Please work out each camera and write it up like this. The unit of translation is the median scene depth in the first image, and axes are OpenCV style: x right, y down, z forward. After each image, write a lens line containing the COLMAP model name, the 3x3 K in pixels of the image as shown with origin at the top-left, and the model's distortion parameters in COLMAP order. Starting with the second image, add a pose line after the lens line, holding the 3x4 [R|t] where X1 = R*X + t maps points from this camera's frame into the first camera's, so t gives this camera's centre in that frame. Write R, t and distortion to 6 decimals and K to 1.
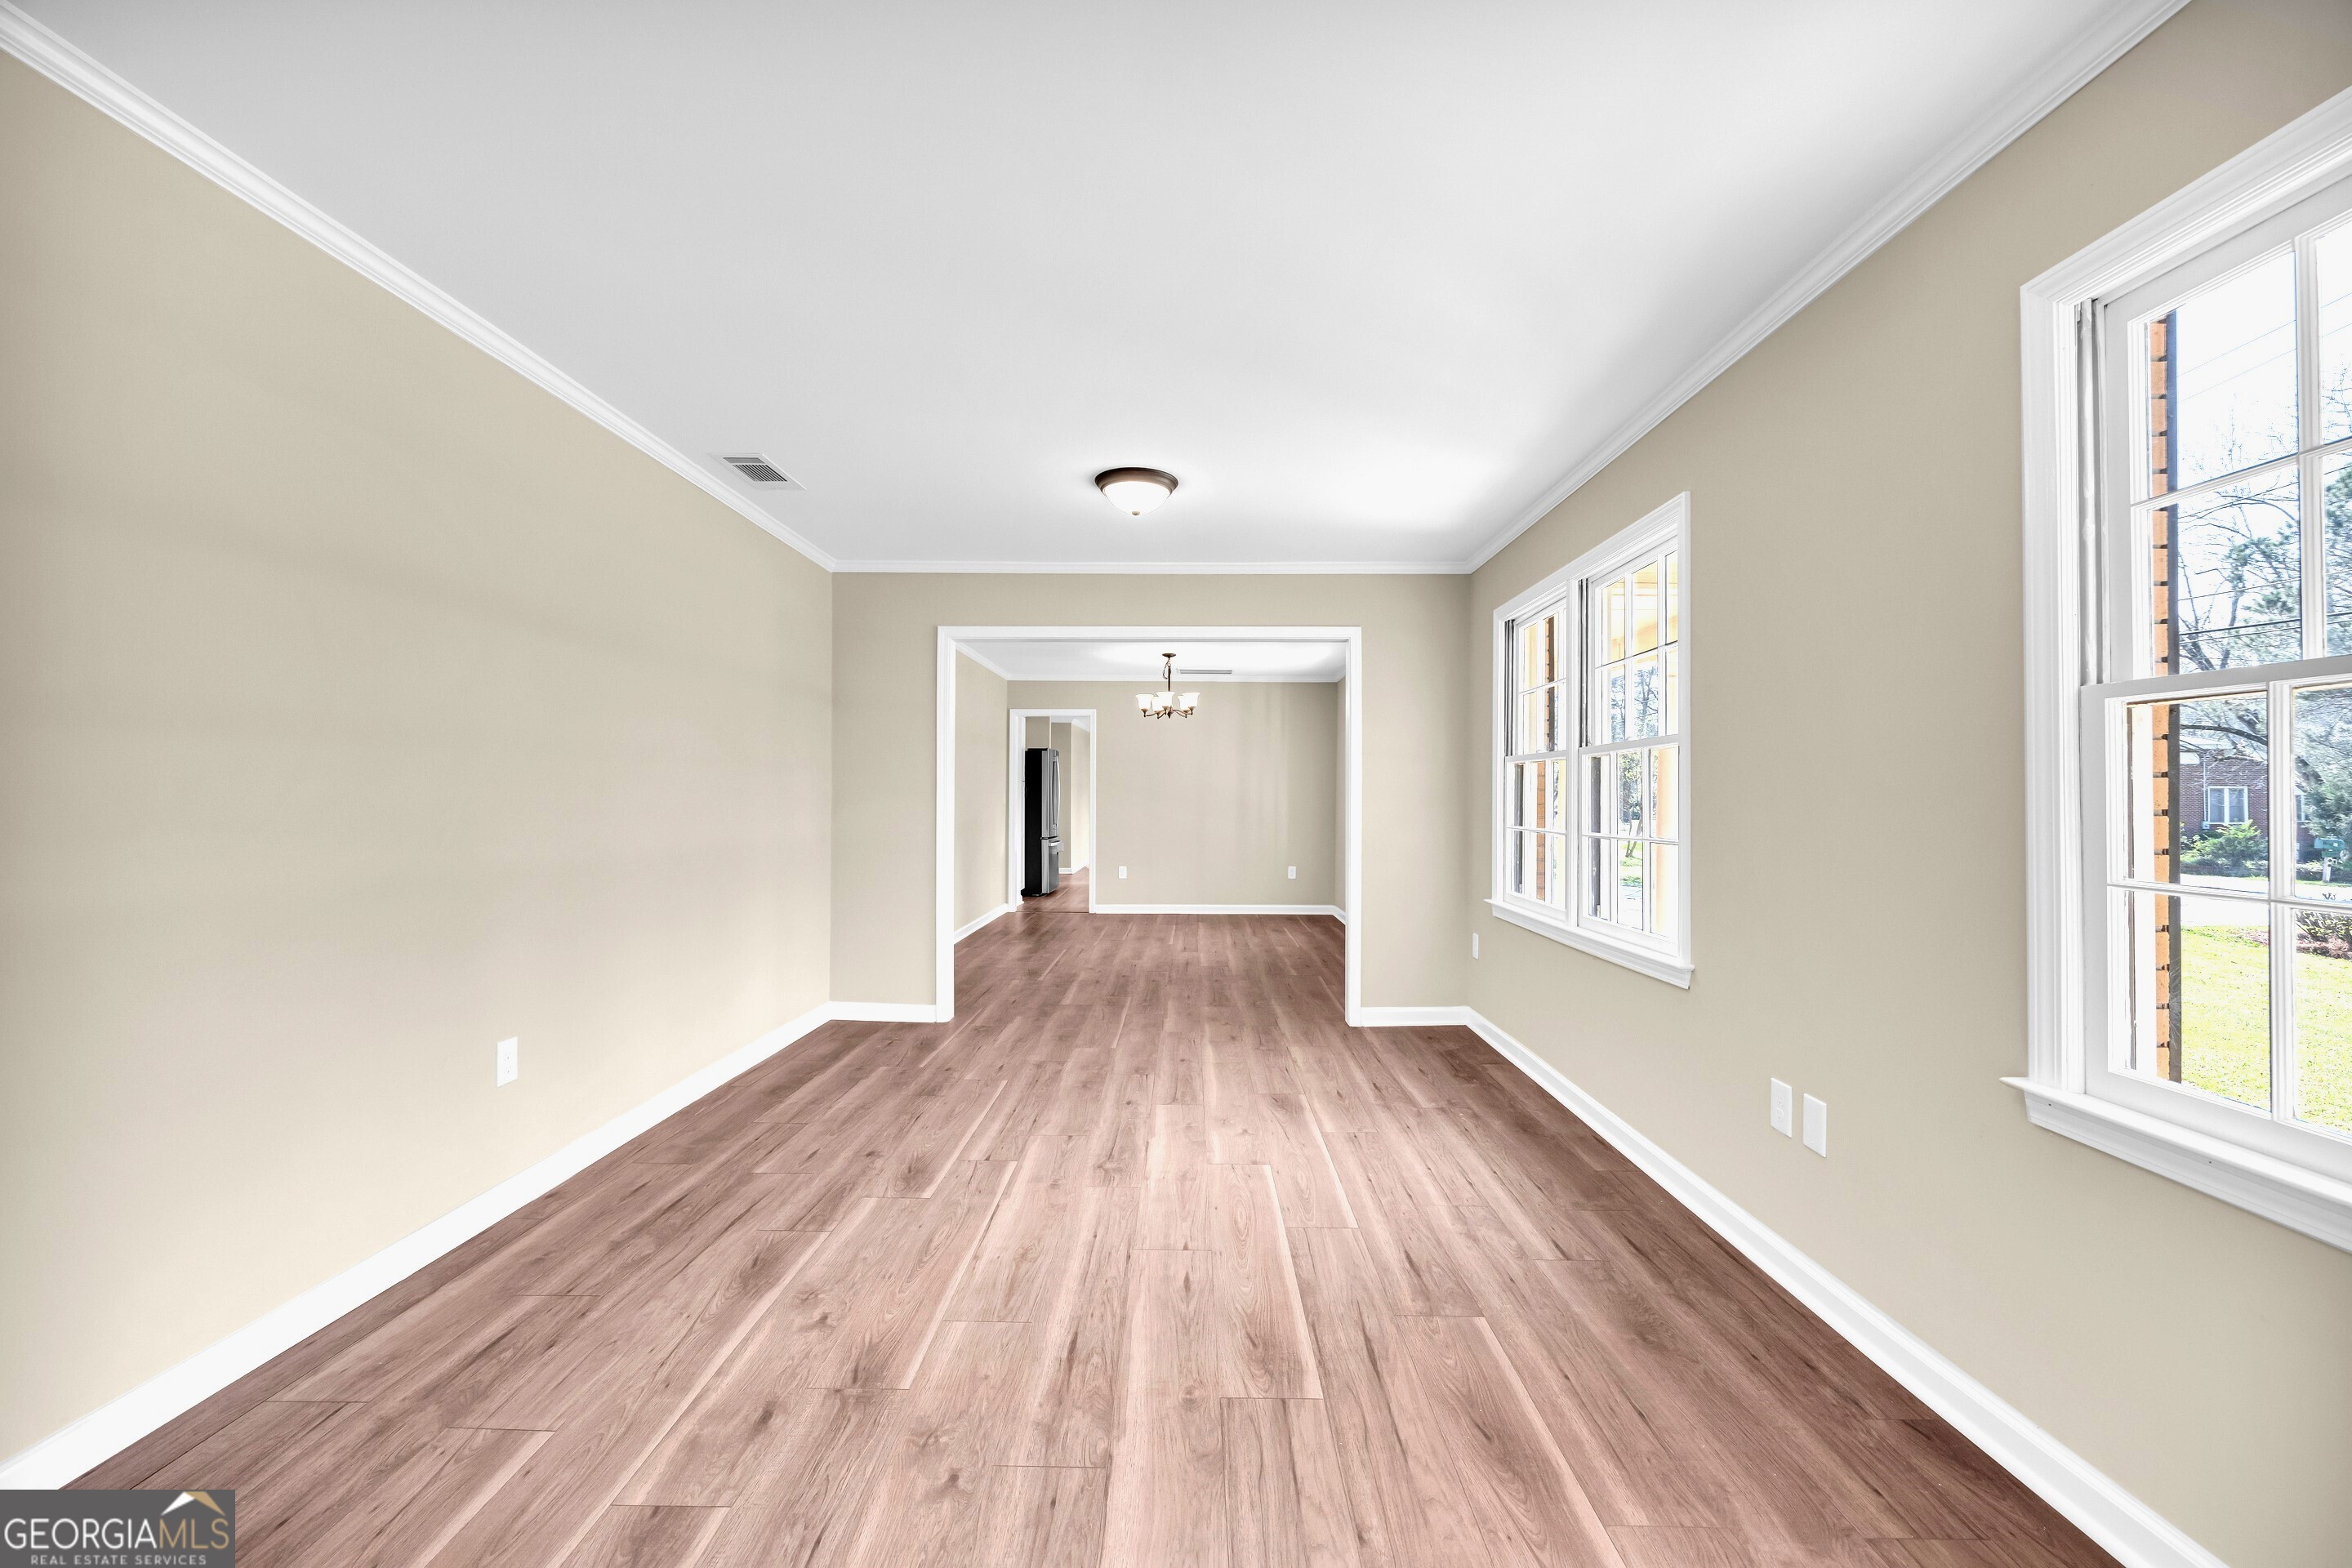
lens RADIAL K [[961.0, 0, 1166.4], [0, 961.0, 779.7], [0, 0, 1]] dist [-0.001696, -0.000086]
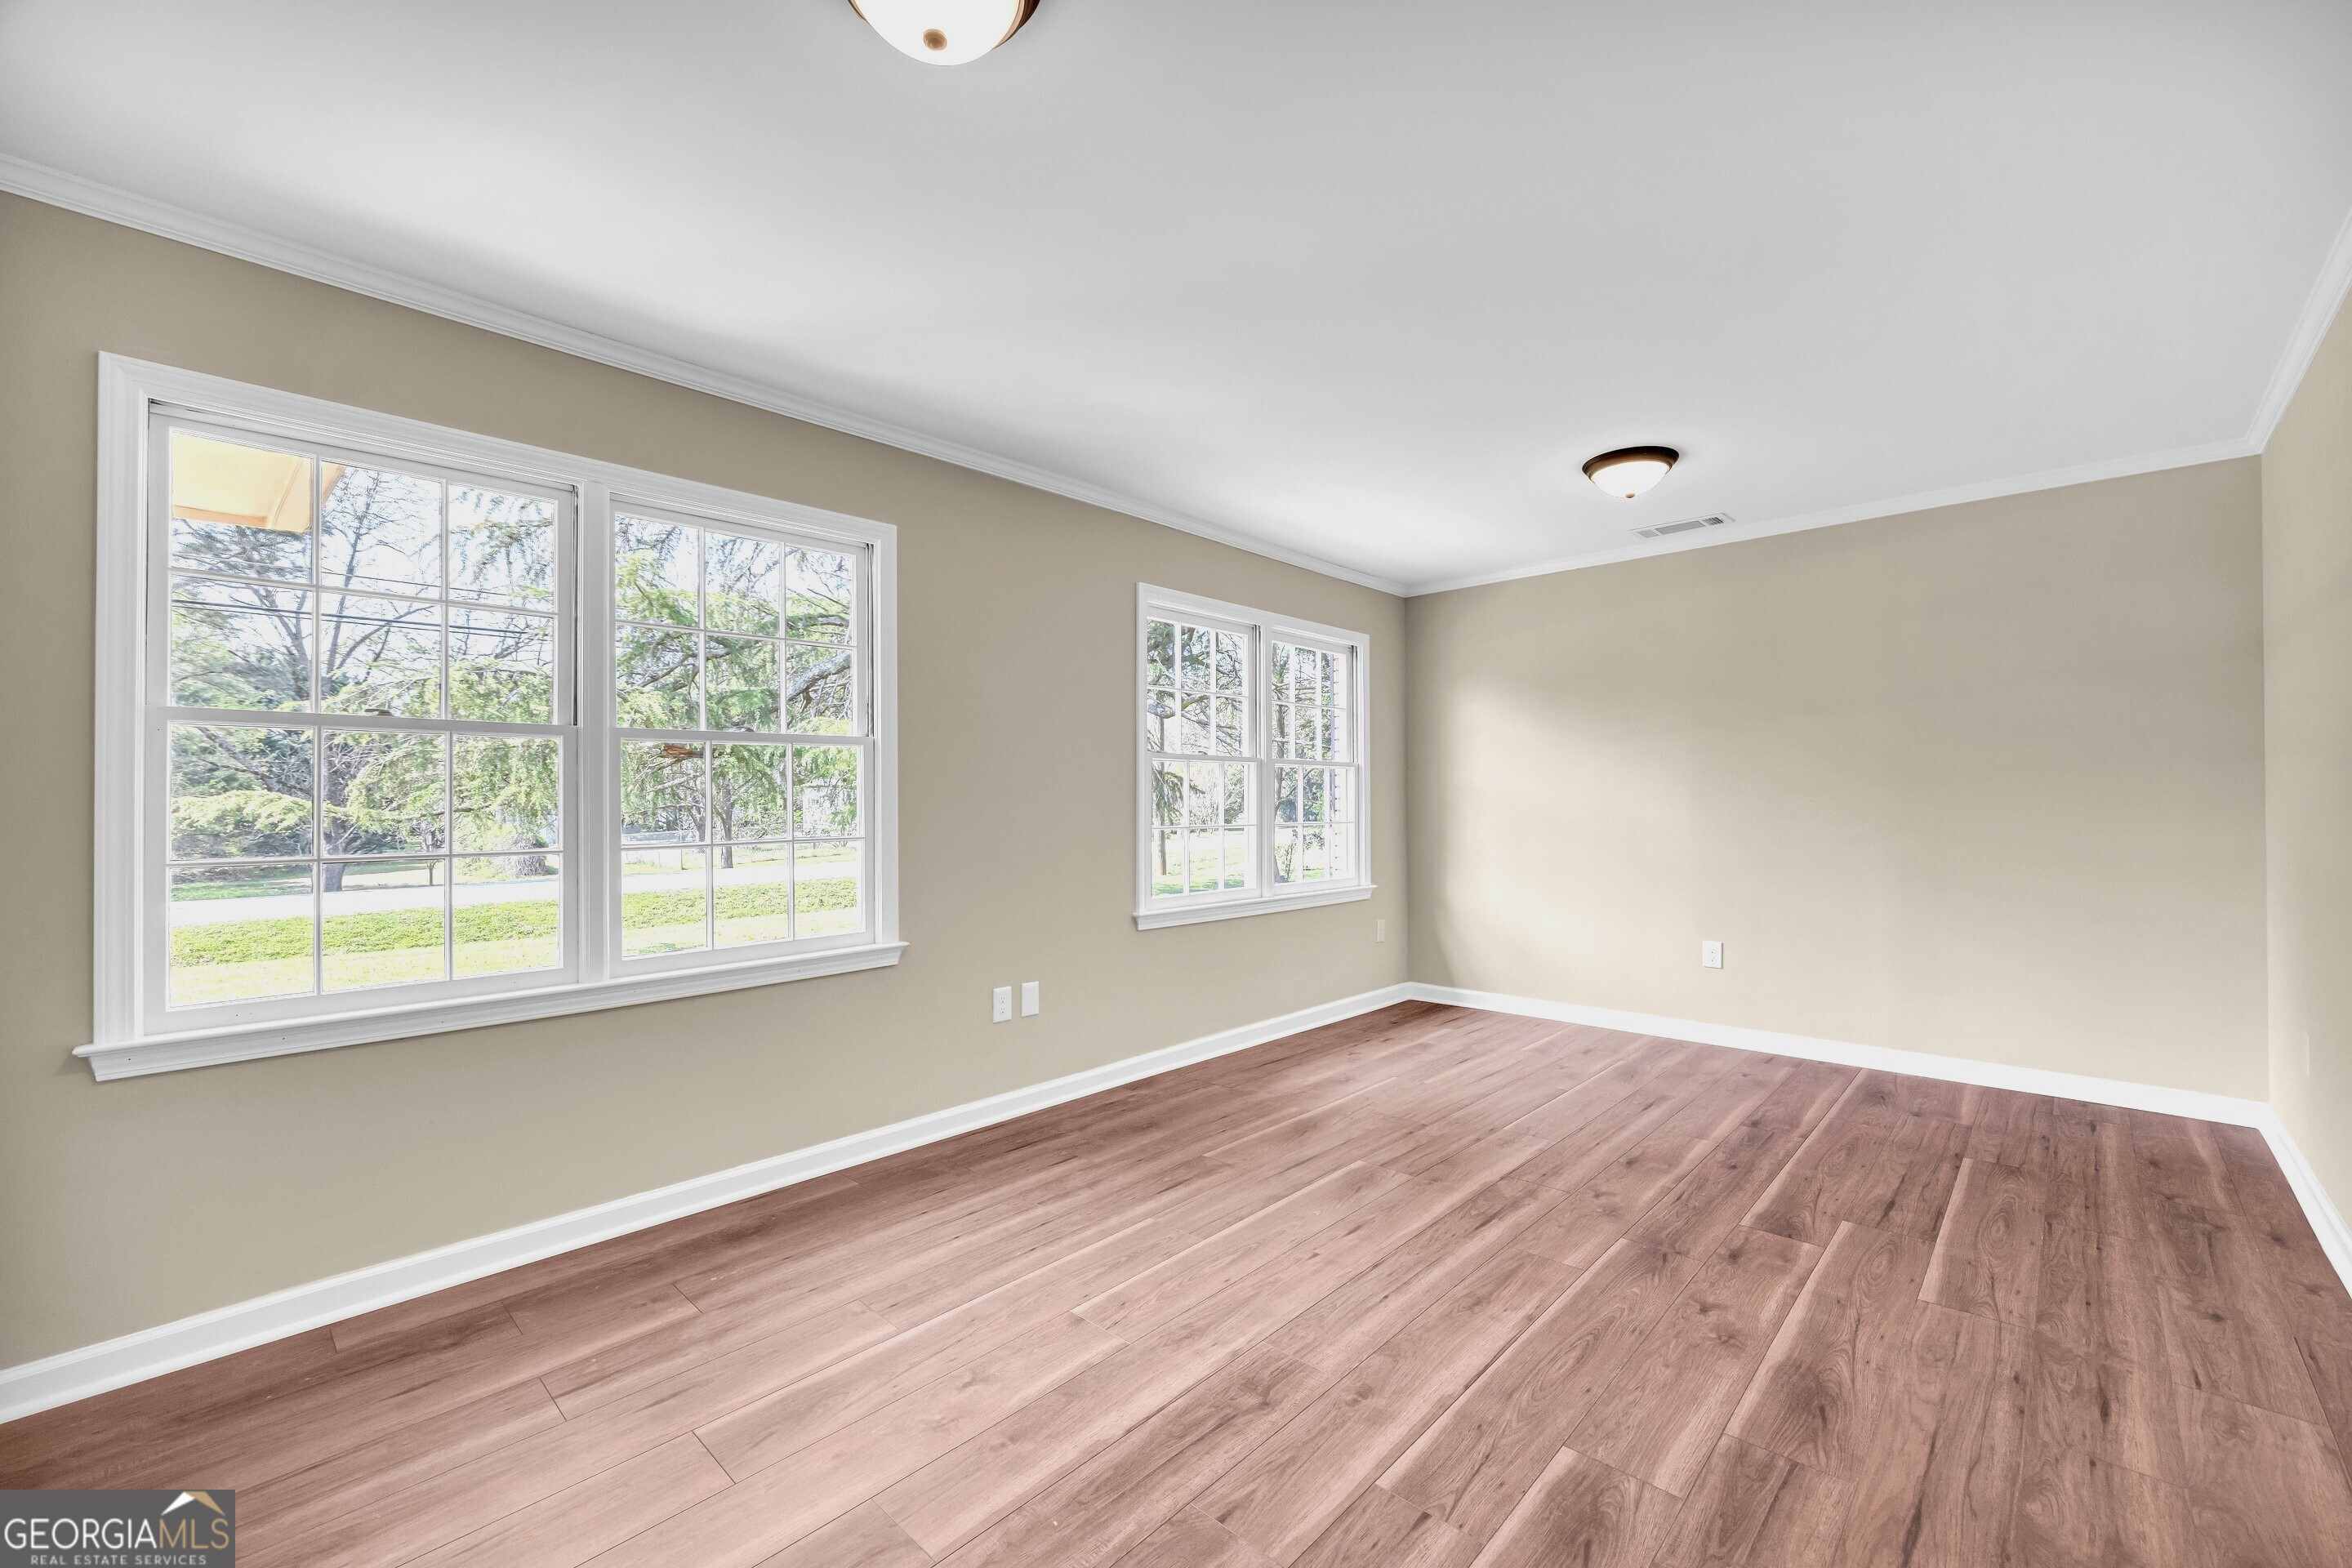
lens RADIAL K [[956.4, 0, 1199.0], [0, 956.4, 777.5], [0, 0, 1]] dist [-0.002119, 0.000324]
pose [[-0.754631, 0.015117, 0.655975, -0.493726], [-0.009724, 0.999367, -0.034217, 0.032662], [-0.656078, -0.032200, -0.754006, 1.681603]]
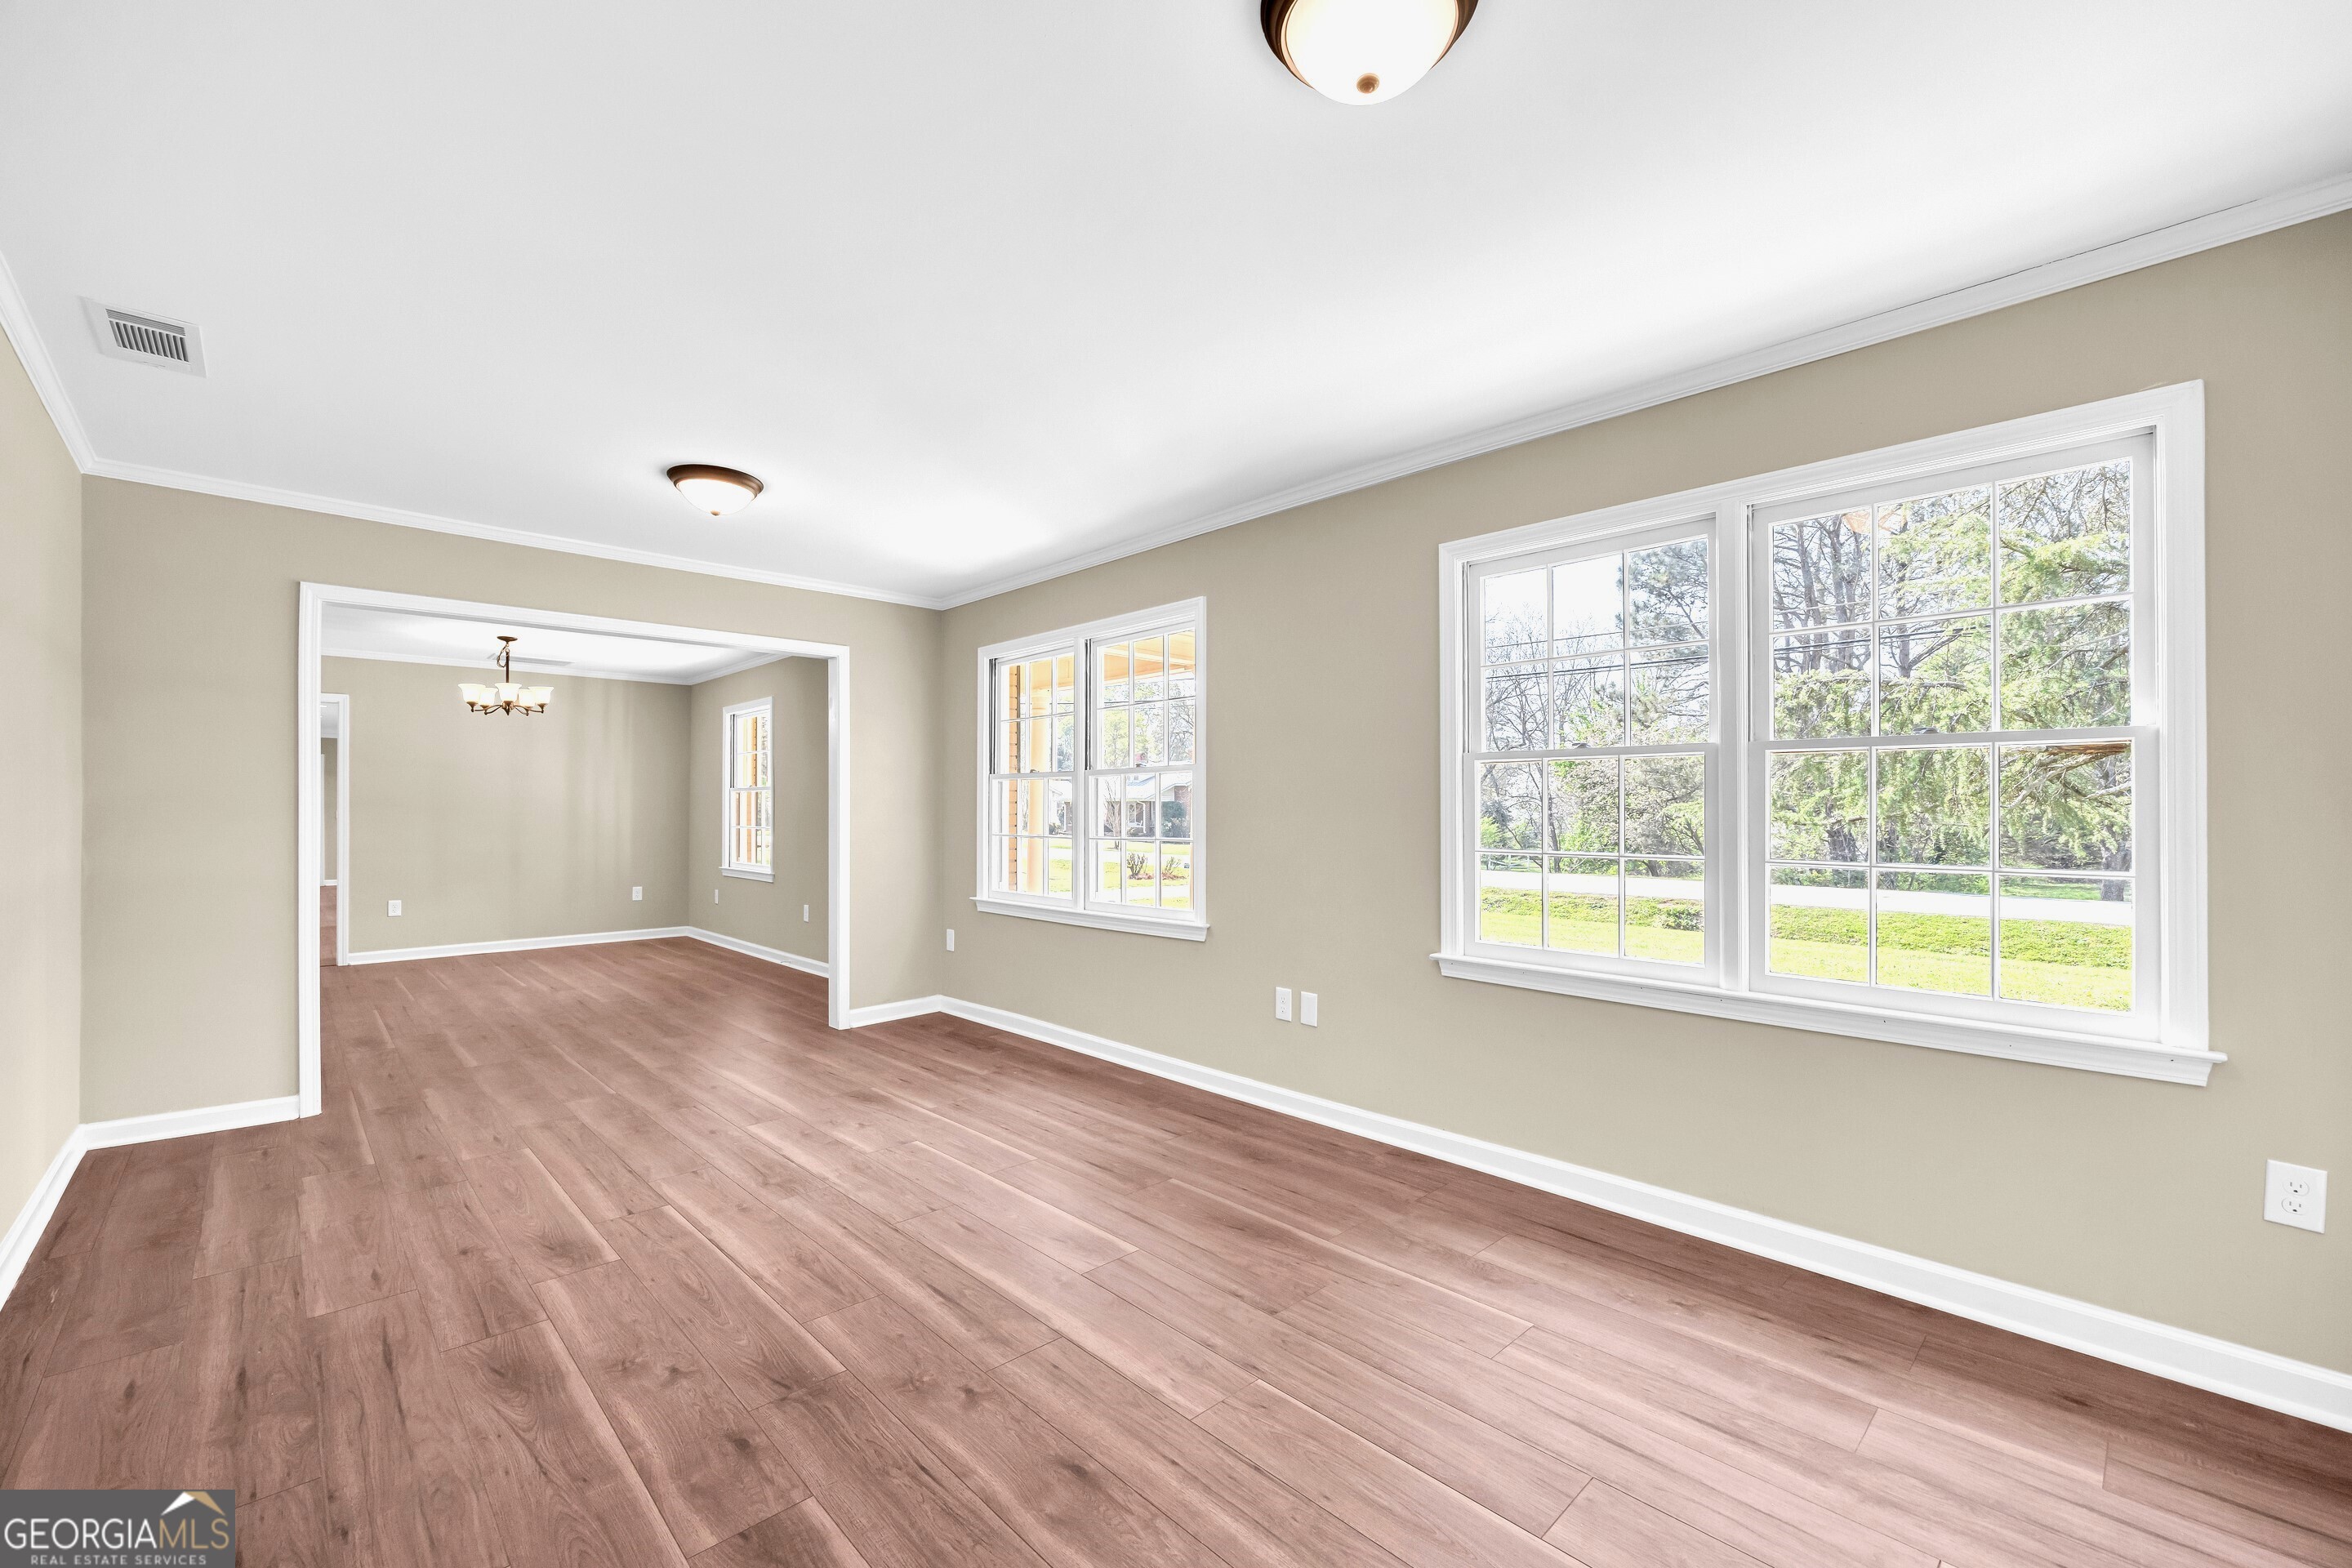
lens RADIAL K [[975.9, 0, 1183.9], [0, 975.9, 795.5], [0, 0, 1]] dist [-0.000972, 0.000030]
pose [[0.705705, 0.003709, 0.708496, -0.541025], [-0.008178, 0.999962, 0.002911, -0.006342], [-0.708459, -0.007848, 0.705709, -0.017009]]
